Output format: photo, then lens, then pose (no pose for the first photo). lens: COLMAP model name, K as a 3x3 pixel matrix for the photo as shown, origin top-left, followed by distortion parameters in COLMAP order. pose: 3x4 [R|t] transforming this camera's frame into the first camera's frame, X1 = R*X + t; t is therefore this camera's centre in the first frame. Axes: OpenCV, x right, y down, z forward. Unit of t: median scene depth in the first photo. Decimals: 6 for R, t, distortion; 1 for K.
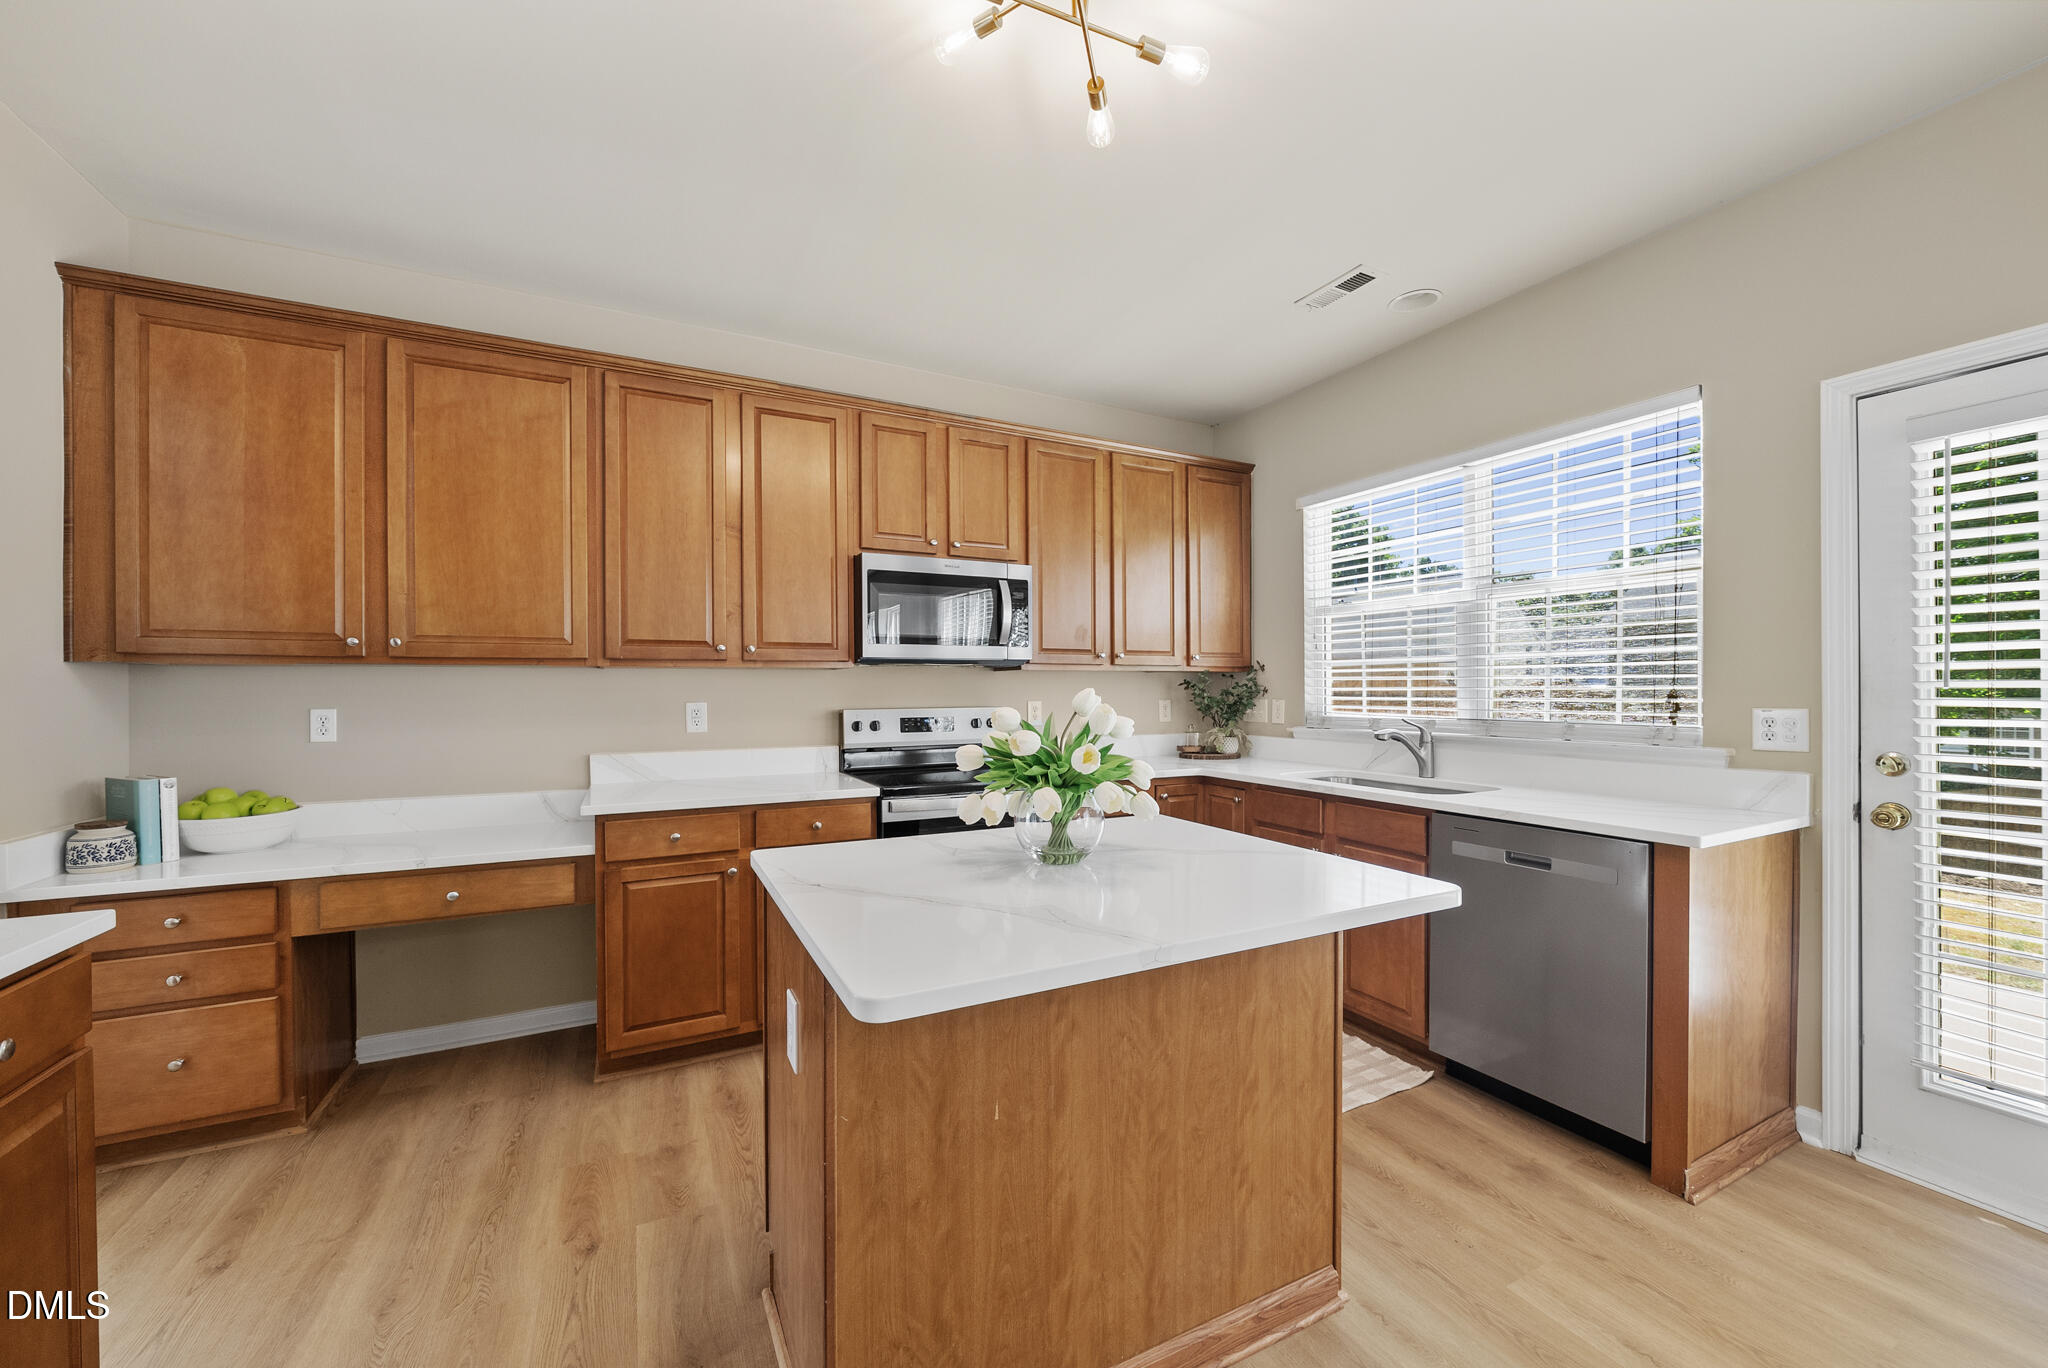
lens RADIAL K [[770.2, 0, 1024.0], [0, 770.2, 684.0], [0, 0, 1]] dist [-0.002522, -0.000258]
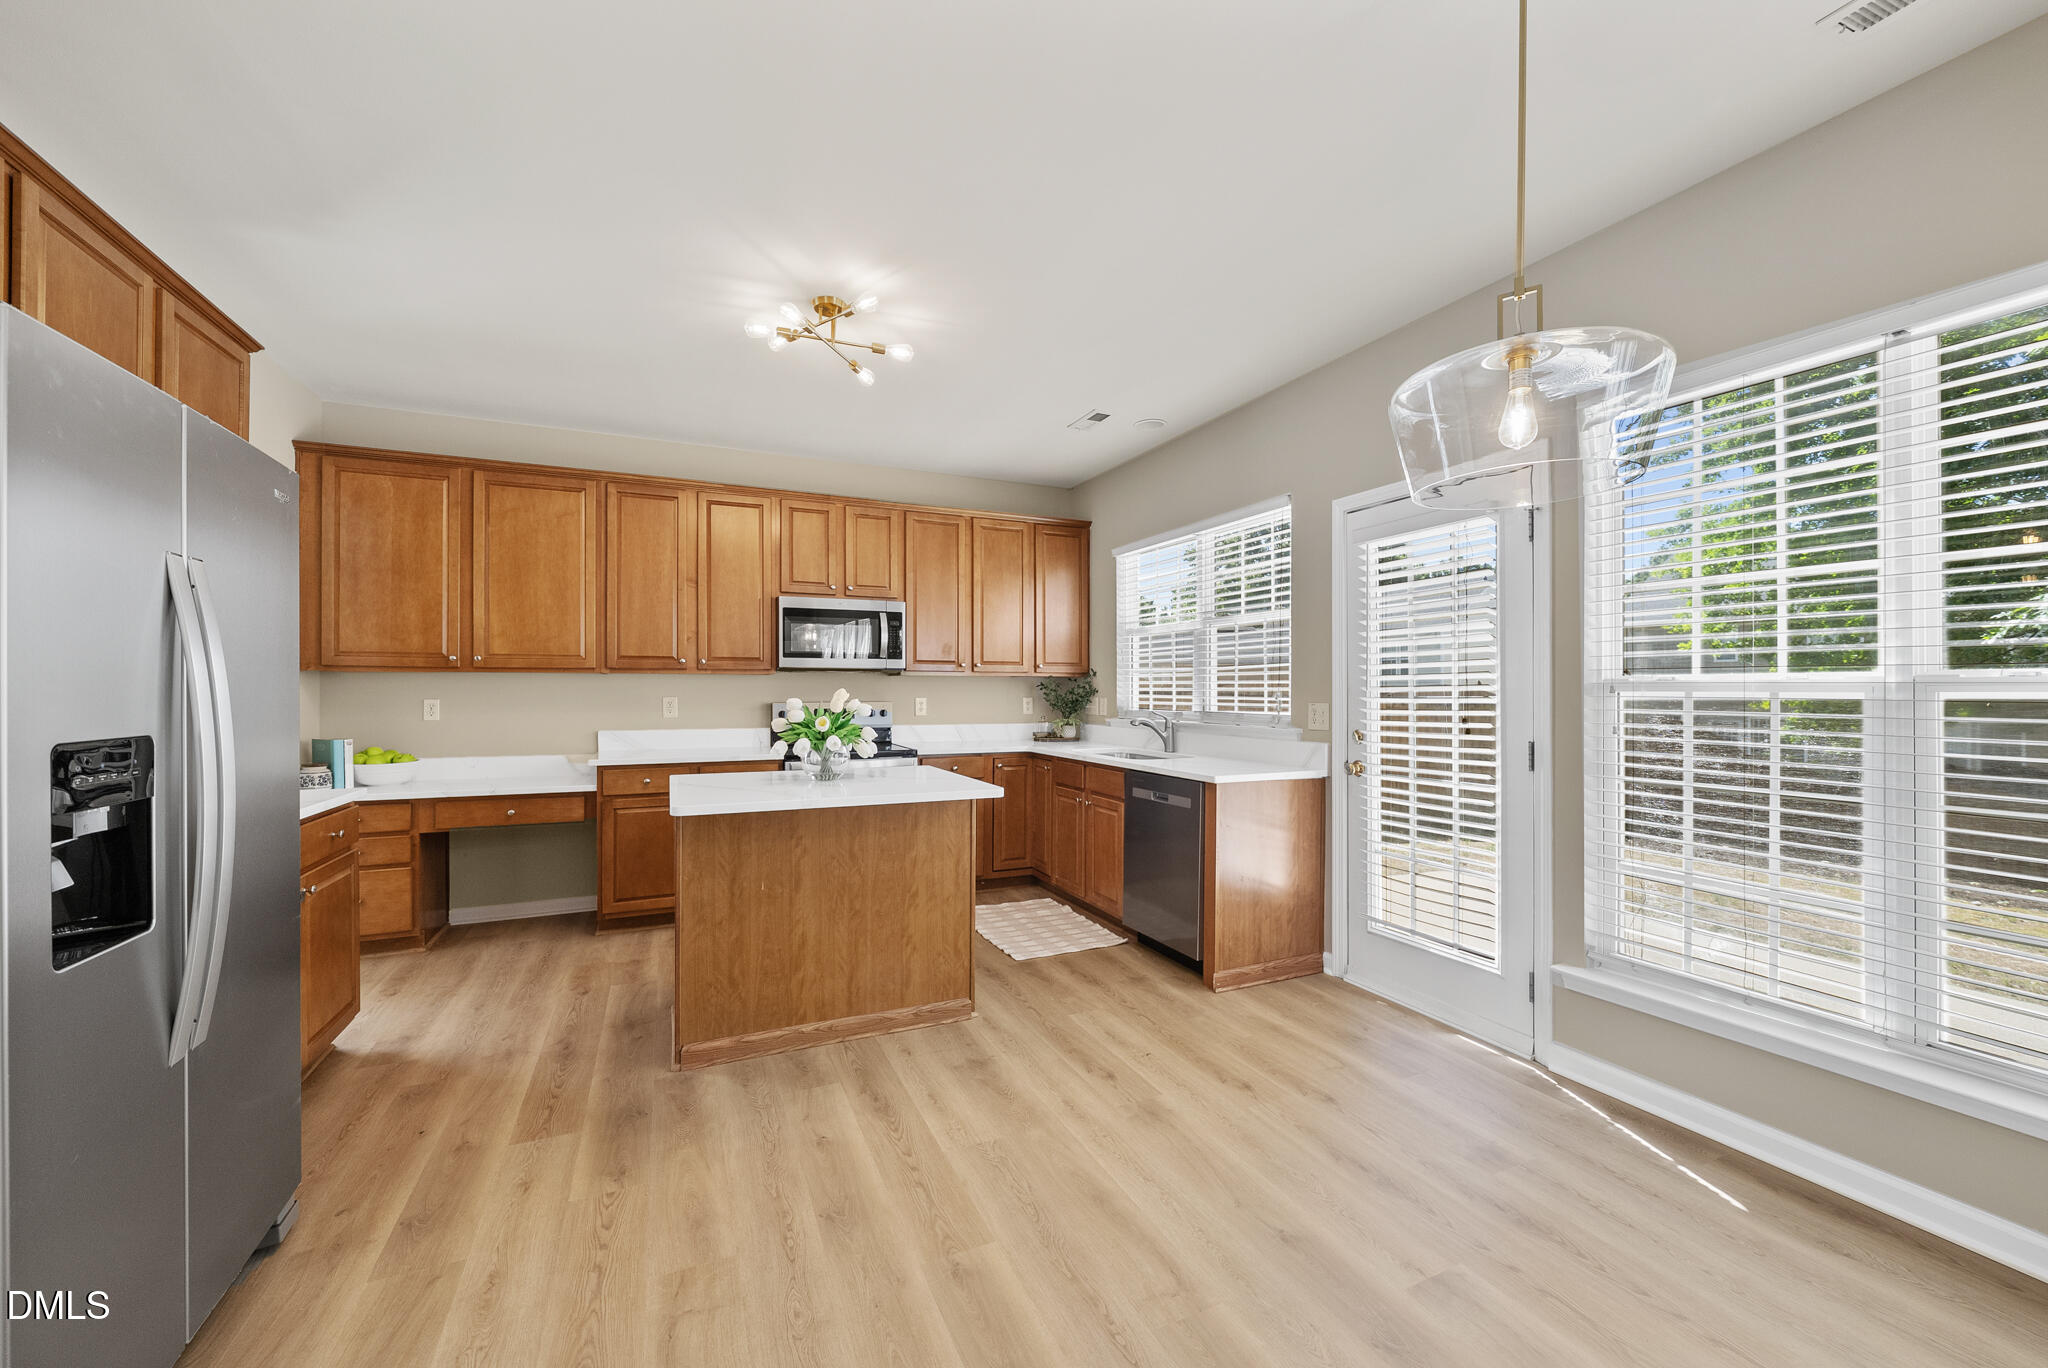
lens RADIAL K [[756.9, 0, 1007.1], [0, 756.9, 680.3], [0, 0, 1]] dist [-0.000066, -0.000015]
pose [[0.998896, 0.004123, -0.046804, 0.385743], [-0.004365, 0.999978, -0.005063, -0.004809], [0.046782, 0.005262, 0.998891, -0.560693]]
